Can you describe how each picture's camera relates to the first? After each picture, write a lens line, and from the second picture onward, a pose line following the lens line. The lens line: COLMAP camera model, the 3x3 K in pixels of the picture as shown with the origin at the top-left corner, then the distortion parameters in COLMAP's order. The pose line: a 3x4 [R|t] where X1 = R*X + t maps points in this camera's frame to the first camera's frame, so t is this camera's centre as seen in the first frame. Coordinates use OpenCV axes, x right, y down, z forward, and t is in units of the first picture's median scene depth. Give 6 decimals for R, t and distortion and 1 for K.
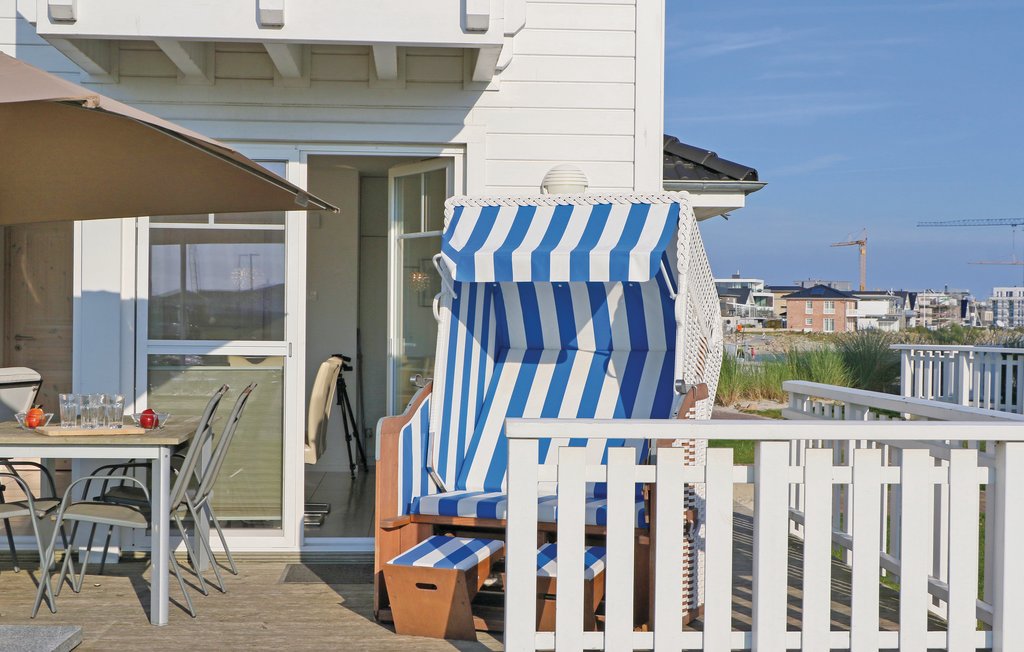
lens RADIAL K [[1653.7, 0, 512.0], [0, 1653.7, 326.0], [0, 0, 1]] dist [0.209219, 0.015835]
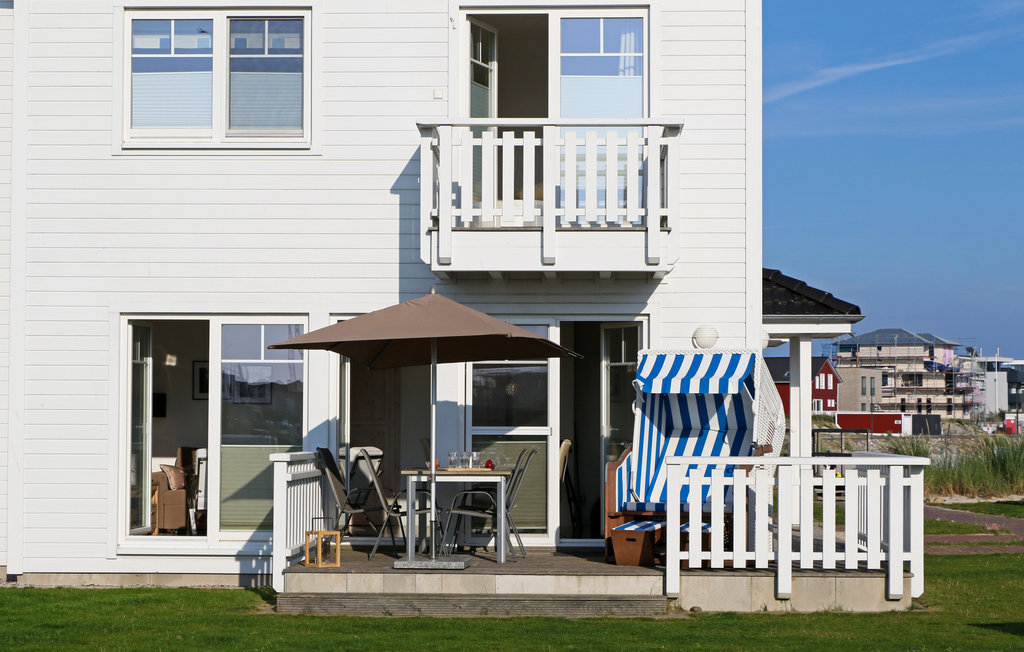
lens RADIAL K [[2425.6, 0, 512.0], [0, 2425.6, 326.0], [0, 0, 1]] dist [-0.260977, 0.125361]
pose [[0.995864, -0.010559, -0.090236, 0.068217], [0.006653, 0.999032, -0.043476, 0.015752], [0.090608, 0.042696, 0.994971, -1.812922]]
